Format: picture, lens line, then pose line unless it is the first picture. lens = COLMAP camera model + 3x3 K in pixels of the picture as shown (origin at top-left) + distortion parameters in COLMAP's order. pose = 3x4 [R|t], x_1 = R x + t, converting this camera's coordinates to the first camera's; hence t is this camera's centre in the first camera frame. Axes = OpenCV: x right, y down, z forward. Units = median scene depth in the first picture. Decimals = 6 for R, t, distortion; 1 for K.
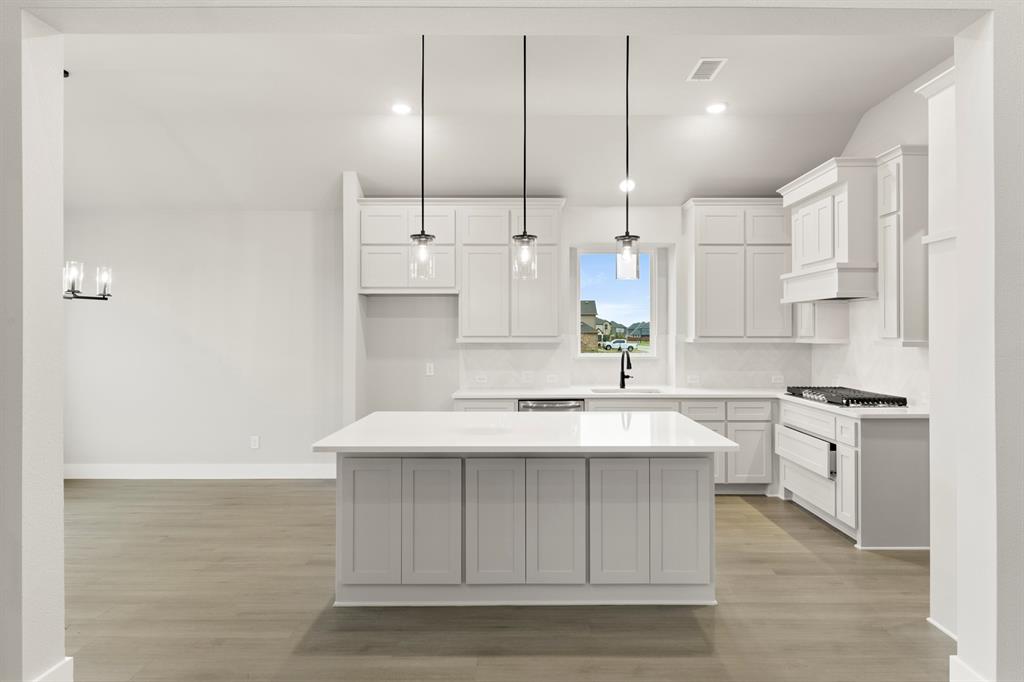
lens RADIAL K [[599.8, 0, 521.9], [0, 599.8, 335.7], [0, 0, 1]] dist [-0.000044, -0.001518]
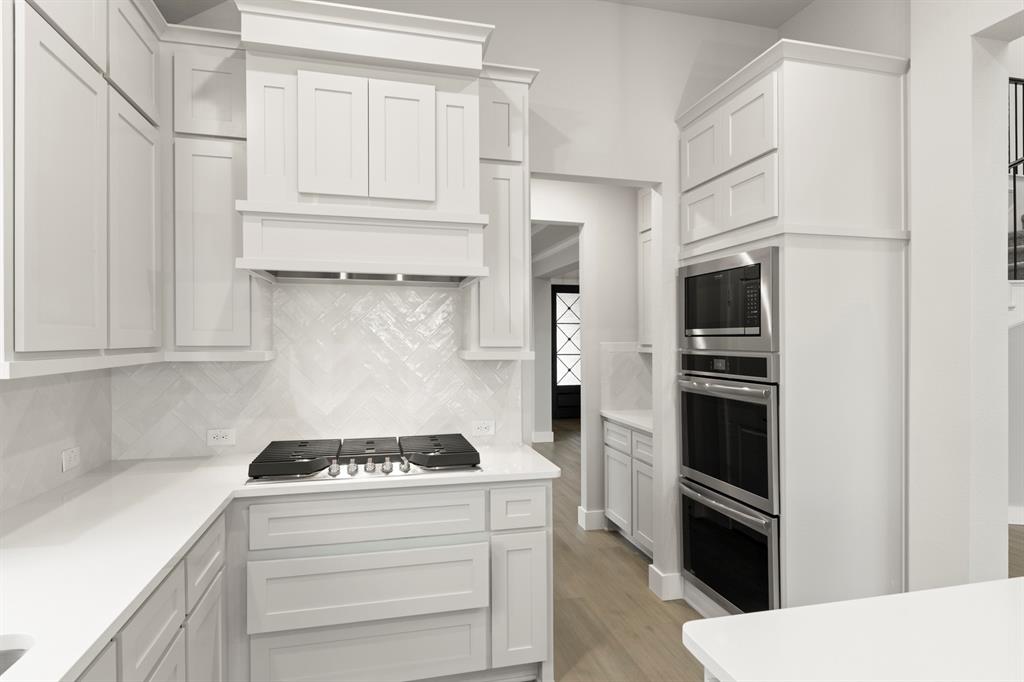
lens RADIAL K [[599.8, 0, 521.9], [0, 599.8, 335.7], [0, 0, 1]] dist [-0.000044, -0.001518]
pose [[-0.261056, 0.004180, 0.965315, -0.027483], [0.000887, 0.999991, -0.004090, -0.005423], [-0.965323, -0.000212, -0.261057, 1.051324]]
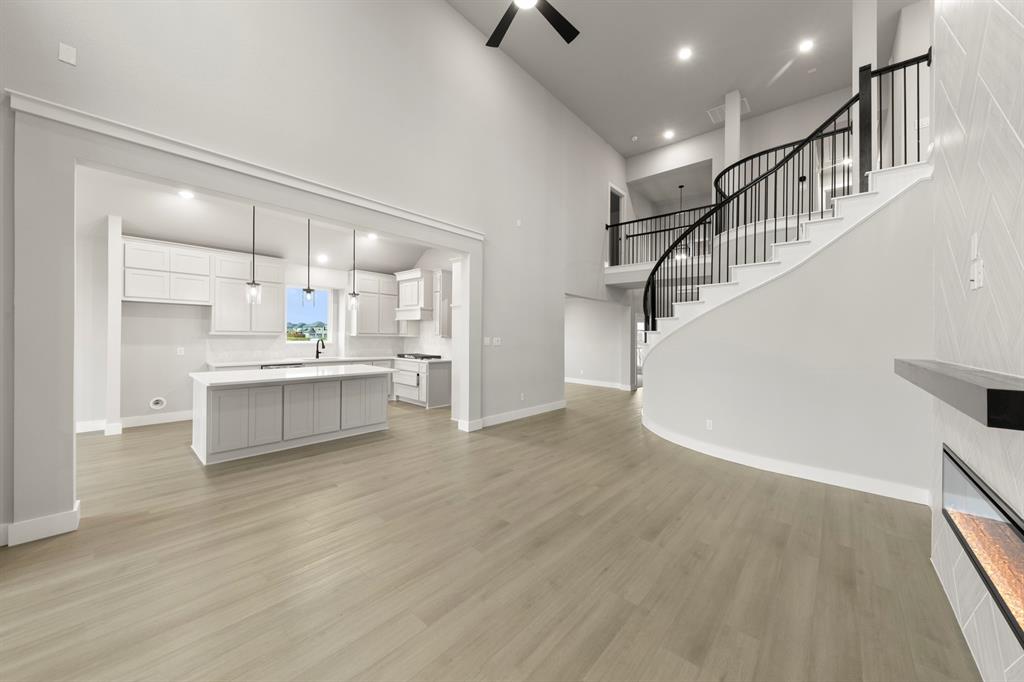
lens RADIAL K [[358.8, 0, 530.5], [0, 358.8, 347.1], [0, 0, 1]] dist [0.000066, -0.000140]
pose [[0.648571, -0.014351, 0.761019, -0.362300], [-0.014615, 0.999403, 0.031303, 0.002193], [-0.761014, -0.031424, 0.647974, -0.410137]]
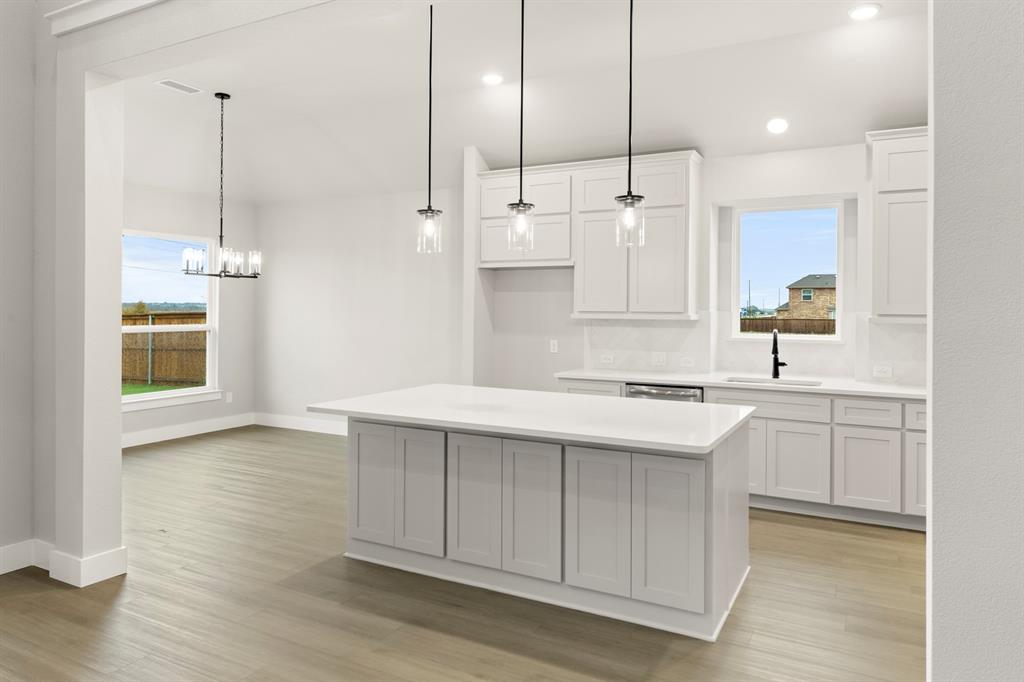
lens RADIAL K [[670.1, 0, 495.7], [0, 670.1, 311.7], [0, 0, 1]] dist [0.000841, -0.000153]
pose [[0.878987, 0.009263, -0.476756, 0.348361], [-0.010007, 0.999949, 0.000979, 0.001793], [0.476741, 0.003910, 0.879035, 0.040665]]
